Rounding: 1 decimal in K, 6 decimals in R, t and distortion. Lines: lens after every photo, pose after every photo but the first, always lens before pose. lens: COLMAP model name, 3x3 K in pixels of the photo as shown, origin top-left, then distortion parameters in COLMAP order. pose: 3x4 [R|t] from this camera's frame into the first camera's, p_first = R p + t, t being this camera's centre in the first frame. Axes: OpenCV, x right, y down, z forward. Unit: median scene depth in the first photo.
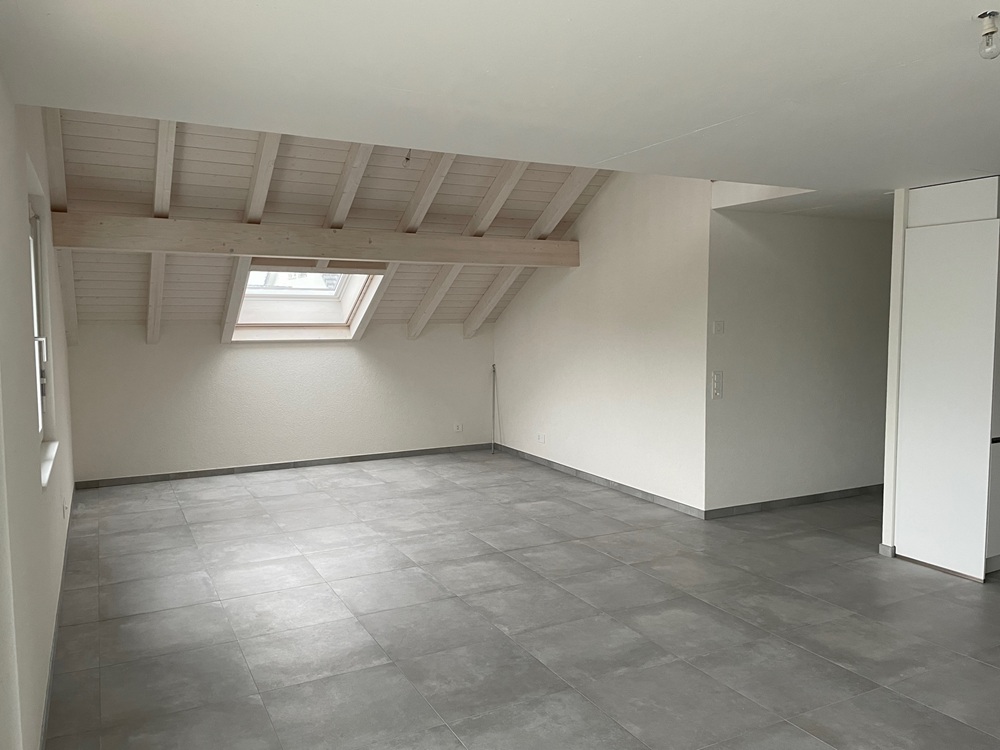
lens RADIAL K [[766.2, 0, 500.0], [0, 766.2, 375.0], [0, 0, 1]] dist [0.091982, -0.116044]
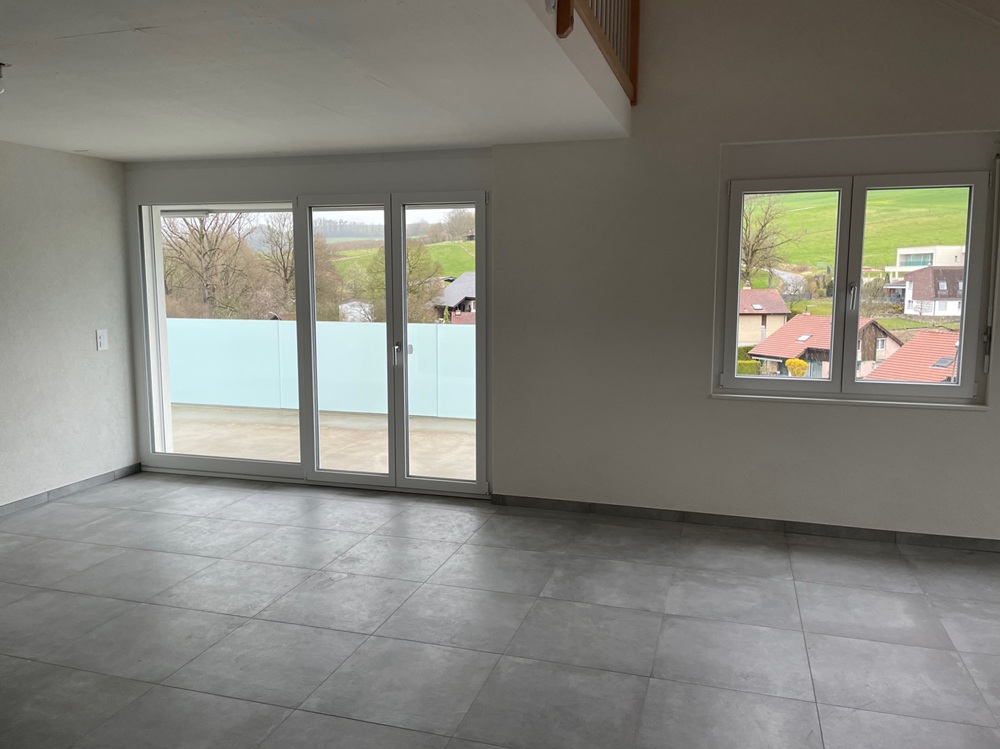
lens RADIAL K [[765.8, 0, 498.9], [0, 765.8, 357.2], [0, 0, 1]] dist [0.094224, -0.114089]
pose [[-0.710106, 0.072236, -0.700380, 0.411062], [-0.053306, 0.986353, 0.155776, -0.073627], [0.702074, 0.147952, -0.696564, 1.109350]]
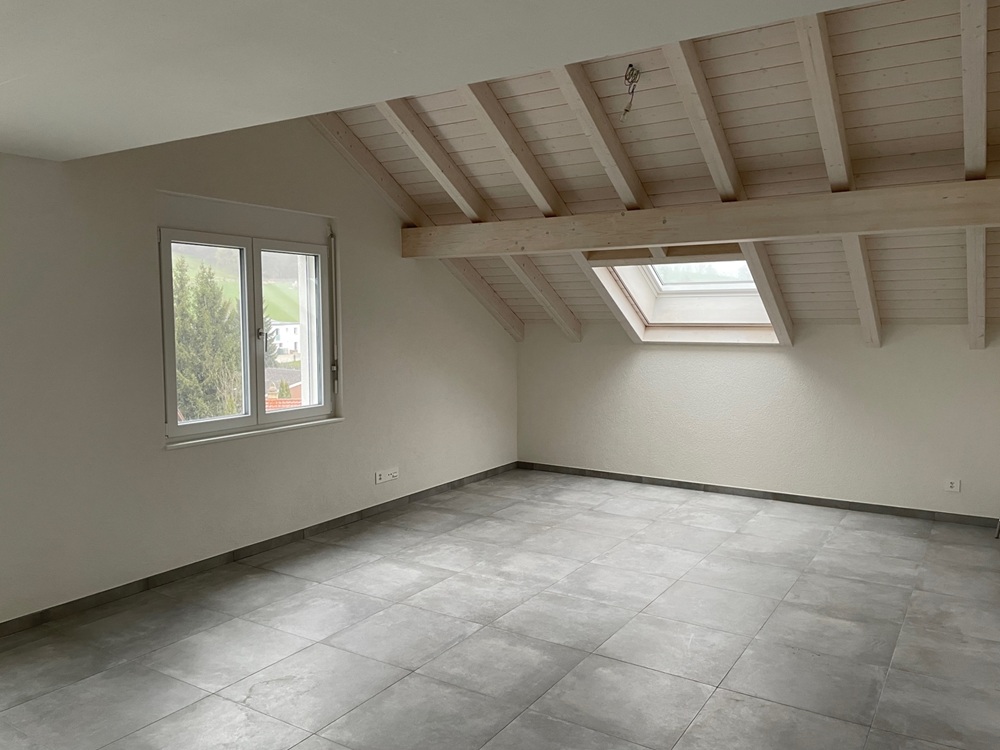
lens RADIAL K [[766.2, 0, 500.0], [0, 766.2, 375.0], [0, 0, 1]] dist [0.091982, -0.116044]
pose [[0.488211, 0.067972, -0.870075, 0.544242], [-0.064691, 0.997038, 0.041592, -0.044526], [0.870325, 0.035981, 0.491162, 0.561208]]
